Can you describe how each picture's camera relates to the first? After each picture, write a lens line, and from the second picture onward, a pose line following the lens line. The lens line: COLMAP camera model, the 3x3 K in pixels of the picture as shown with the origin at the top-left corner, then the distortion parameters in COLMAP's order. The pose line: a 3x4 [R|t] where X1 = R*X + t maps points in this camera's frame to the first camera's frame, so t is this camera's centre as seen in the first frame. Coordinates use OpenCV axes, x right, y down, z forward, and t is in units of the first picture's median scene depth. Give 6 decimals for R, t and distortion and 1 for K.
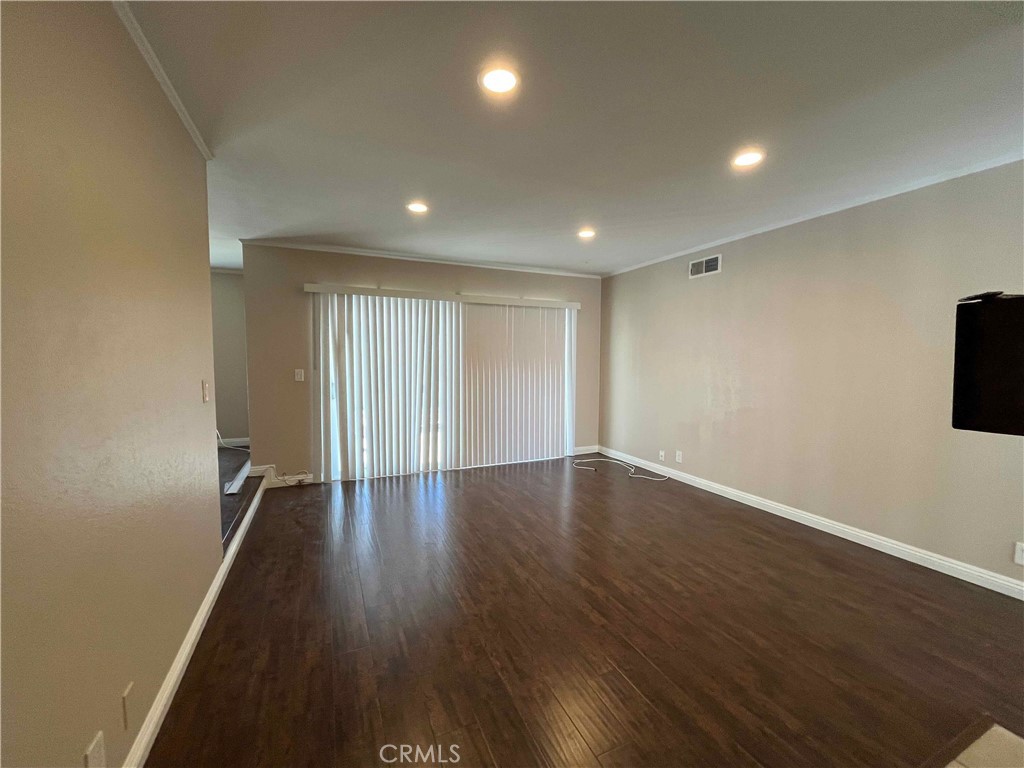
lens RADIAL K [[413.8, 0, 513.5], [0, 413.8, 382.8], [0, 0, 1]] dist [0.003835, -0.000270]
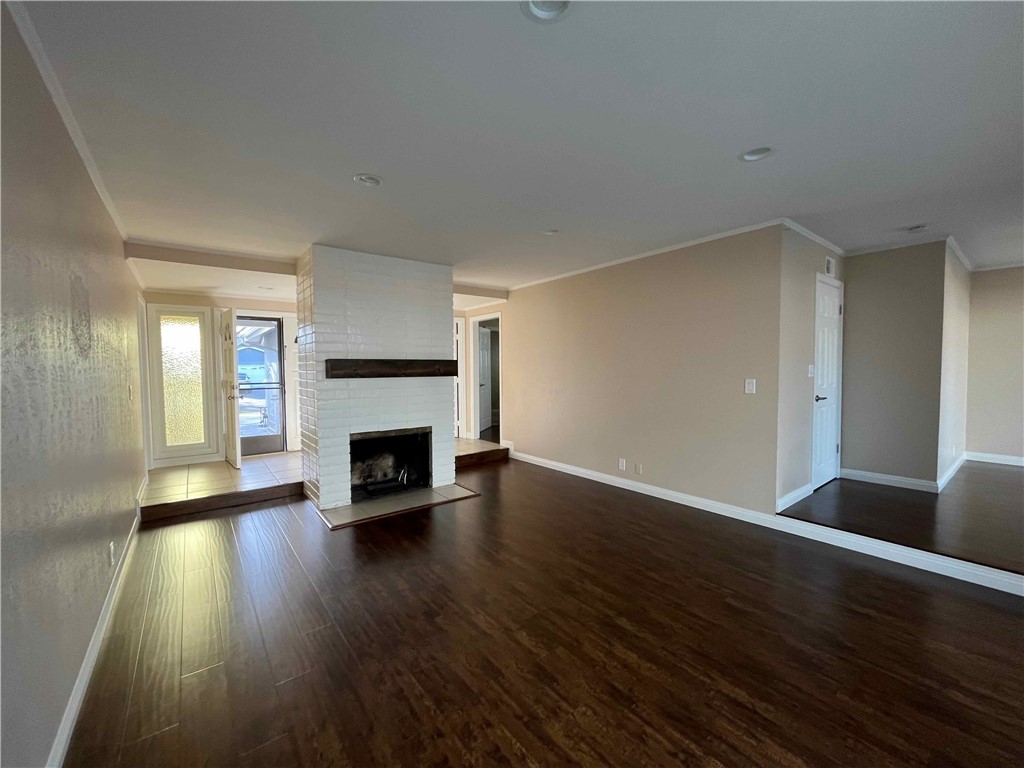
lens RADIAL K [[413.8, 0, 510.4], [0, 413.8, 385.7], [0, 0, 1]] dist [0.003835, -0.000270]
pose [[-0.974117, 0.010486, -0.225799, 0.366588], [-0.011961, 0.995133, 0.097813, -0.095417], [0.225726, 0.097982, -0.969251, 1.714870]]
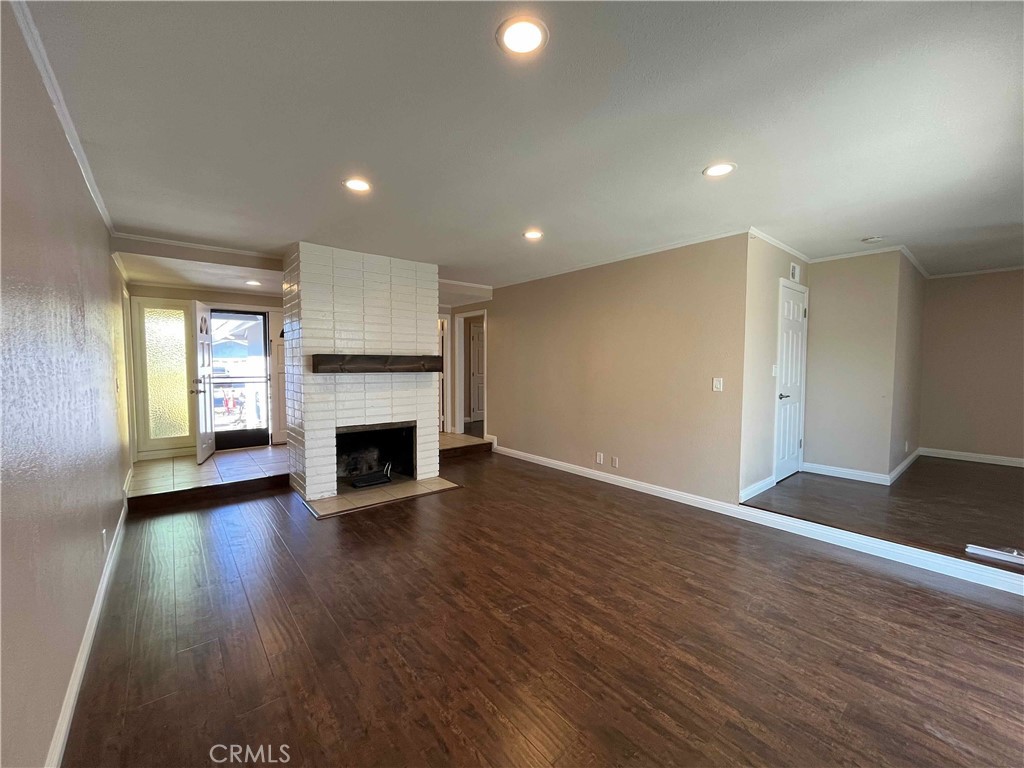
lens RADIAL K [[413.8, 0, 510.6], [0, 413.8, 384.8], [0, 0, 1]] dist [0.003835, -0.000270]
pose [[-0.966010, 0.003475, -0.258480, 0.365832], [-0.024551, 0.994156, 0.105121, -0.102090], [0.257335, 0.107894, -0.960280, 1.770439]]
